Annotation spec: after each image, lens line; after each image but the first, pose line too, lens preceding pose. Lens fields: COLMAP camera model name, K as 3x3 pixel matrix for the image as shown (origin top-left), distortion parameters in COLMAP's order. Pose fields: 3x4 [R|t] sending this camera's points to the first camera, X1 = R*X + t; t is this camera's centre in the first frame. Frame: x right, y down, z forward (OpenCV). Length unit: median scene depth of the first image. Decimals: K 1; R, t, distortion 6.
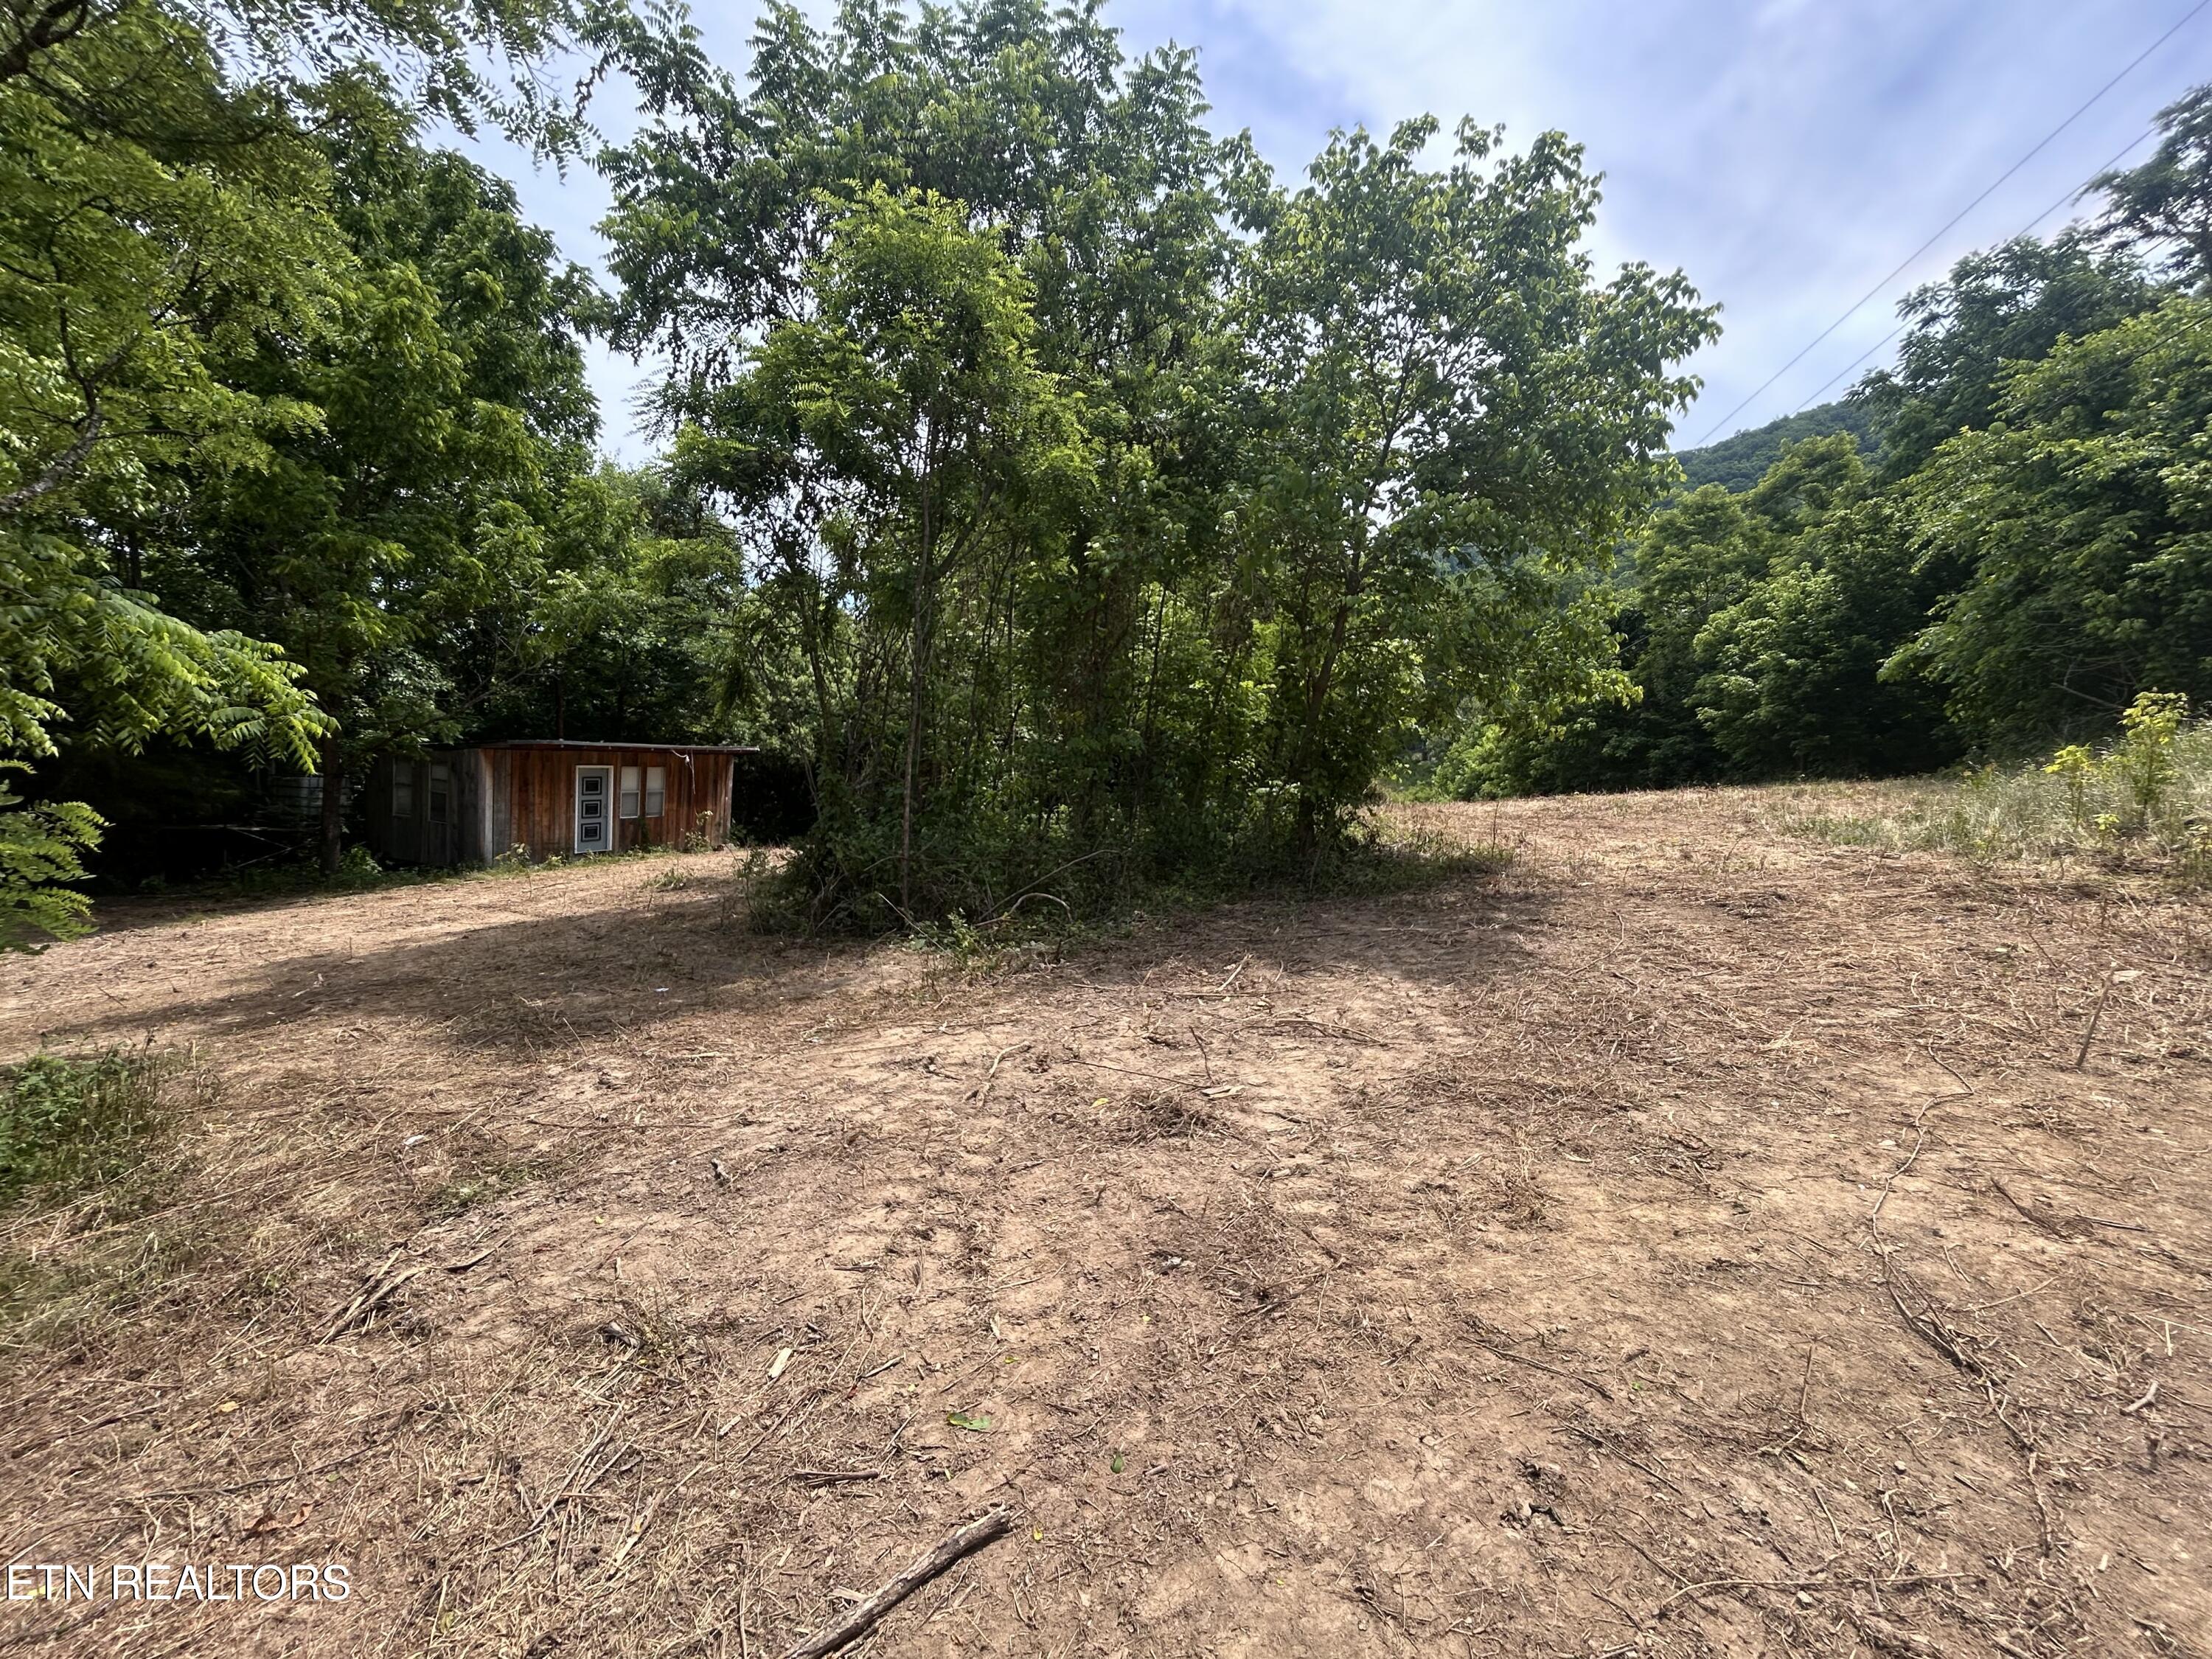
lens RADIAL K [[892.9, 0, 1118.6], [0, 892.9, 832.9], [0, 0, 1]] dist [-0.000513, 0.000094]
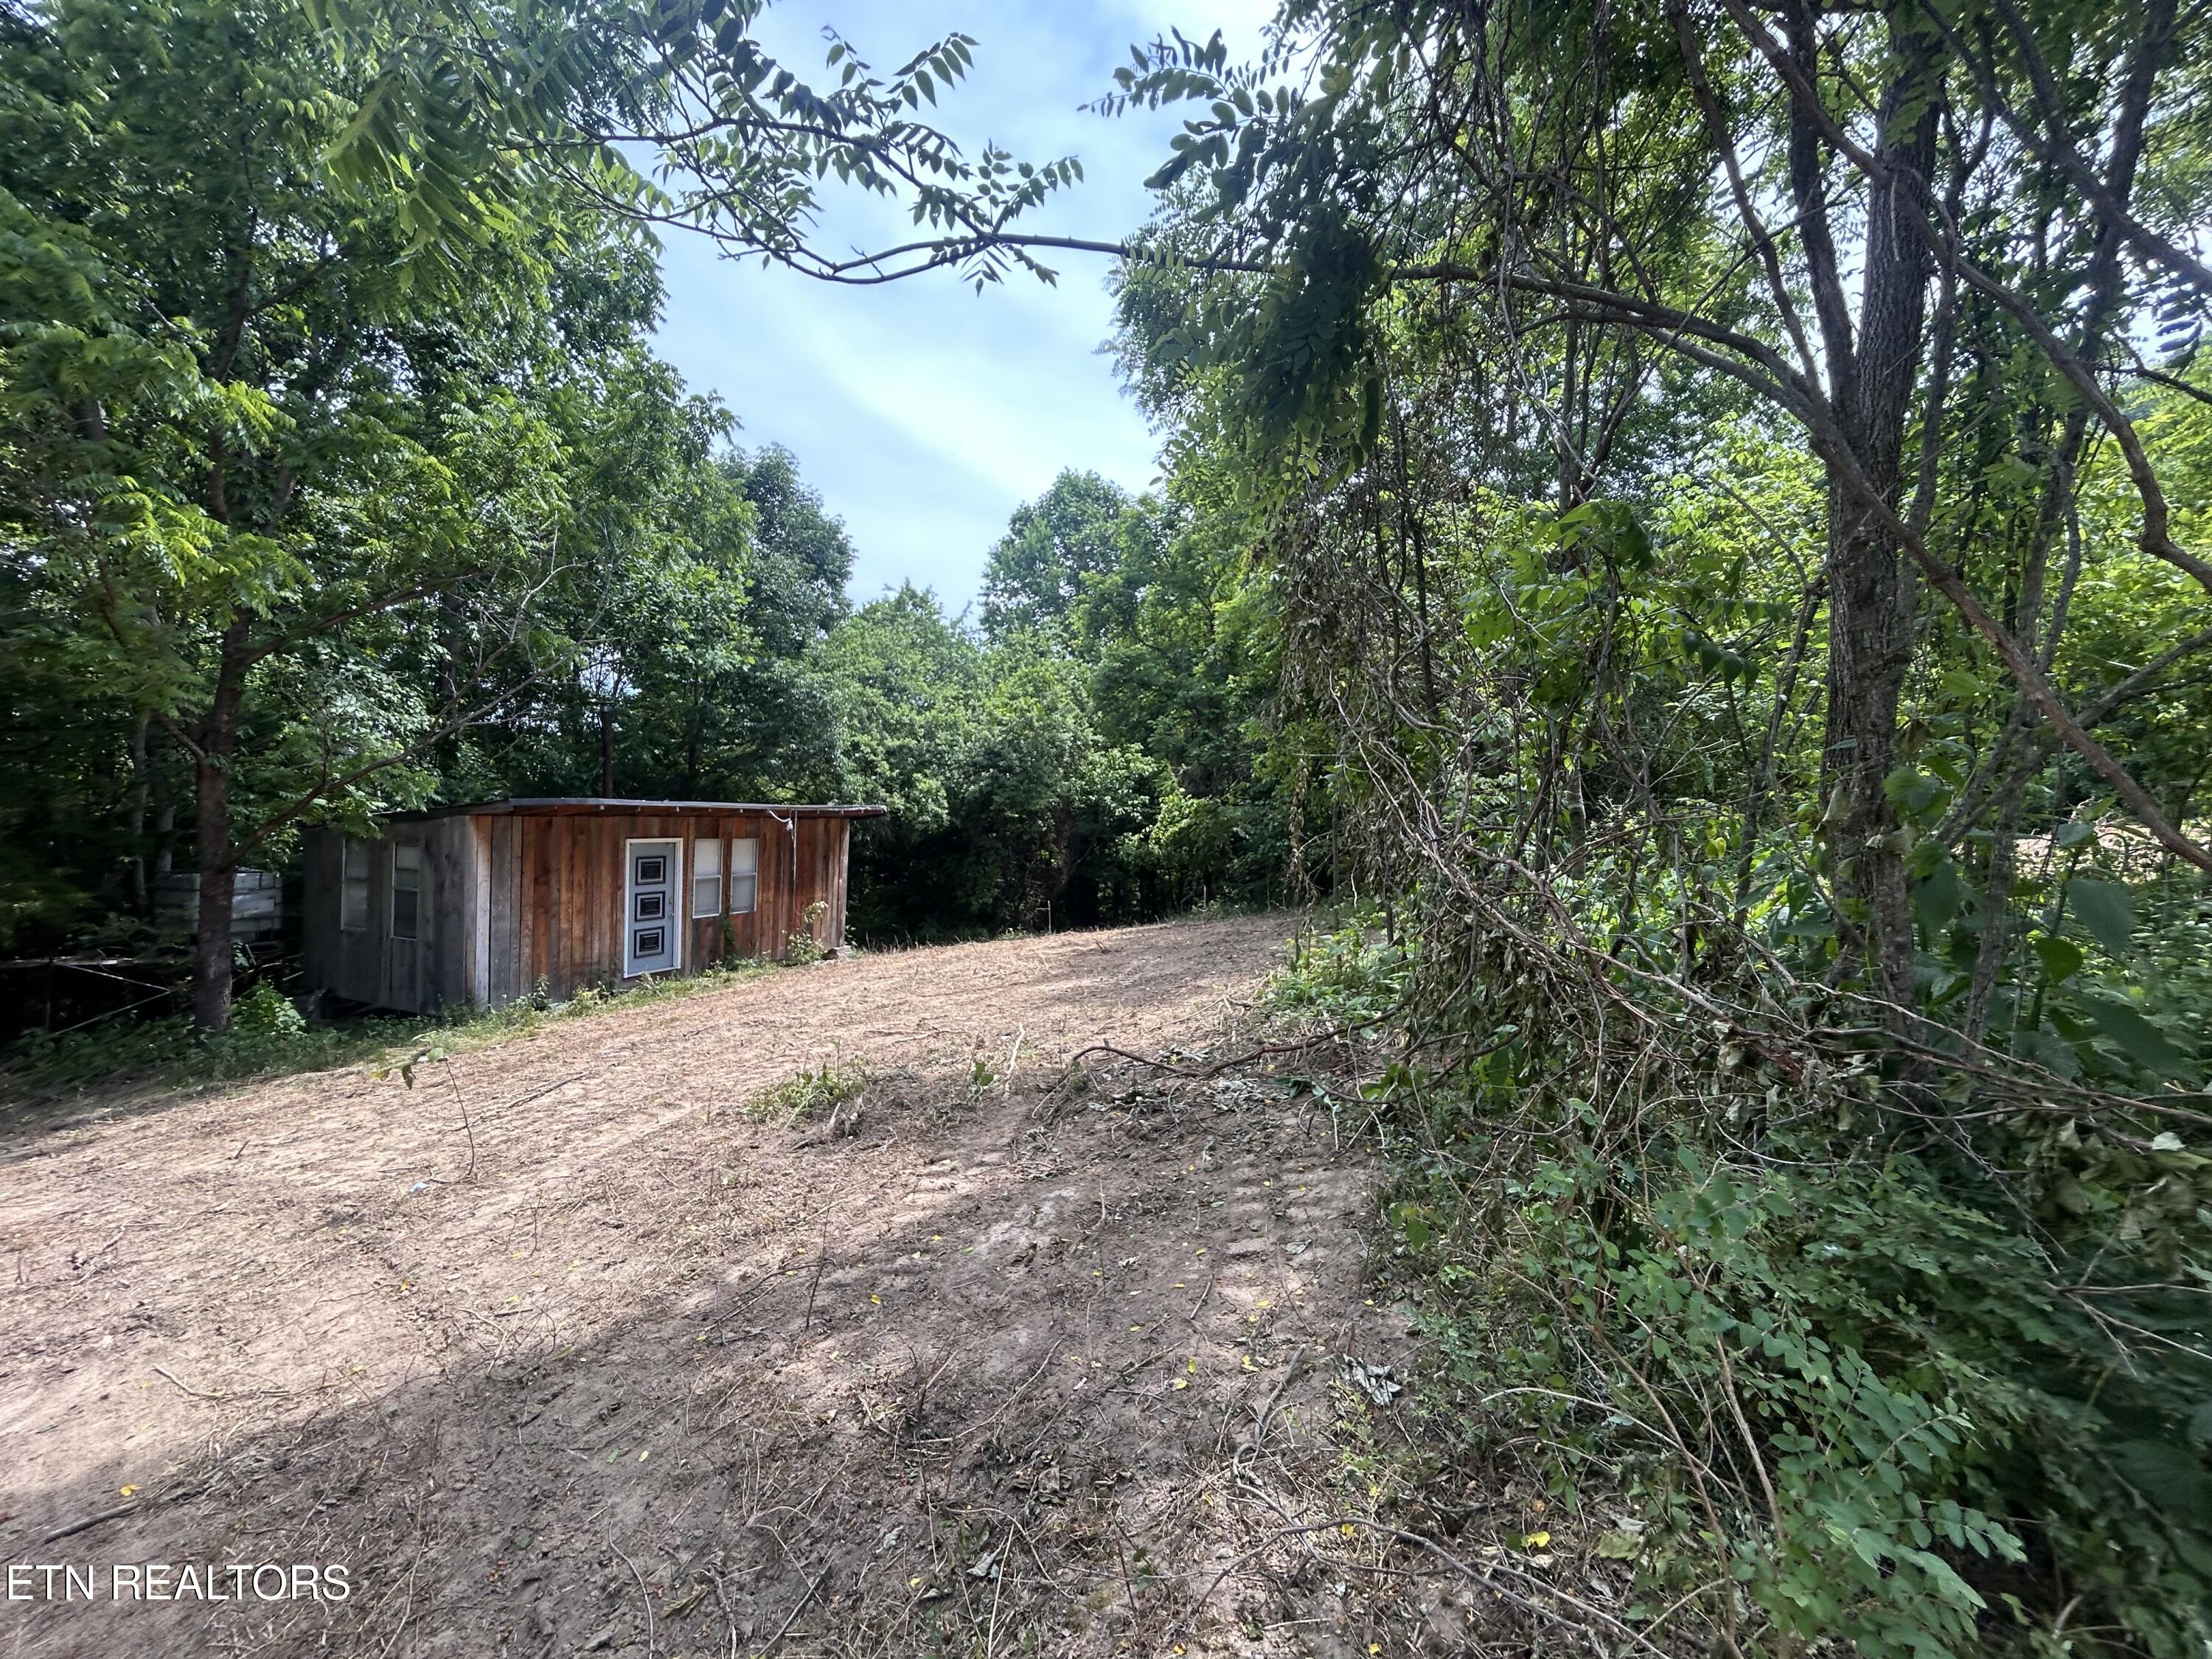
lens RADIAL K [[892.9, 0, 1116.7], [0, 892.9, 843.3], [0, 0, 1]] dist [-0.000513, 0.000094]
pose [[0.997659, -0.037750, -0.057026, -0.215514], [0.034113, 0.997402, -0.063452, -0.019662], [0.059273, 0.061358, 0.996354, 0.375301]]
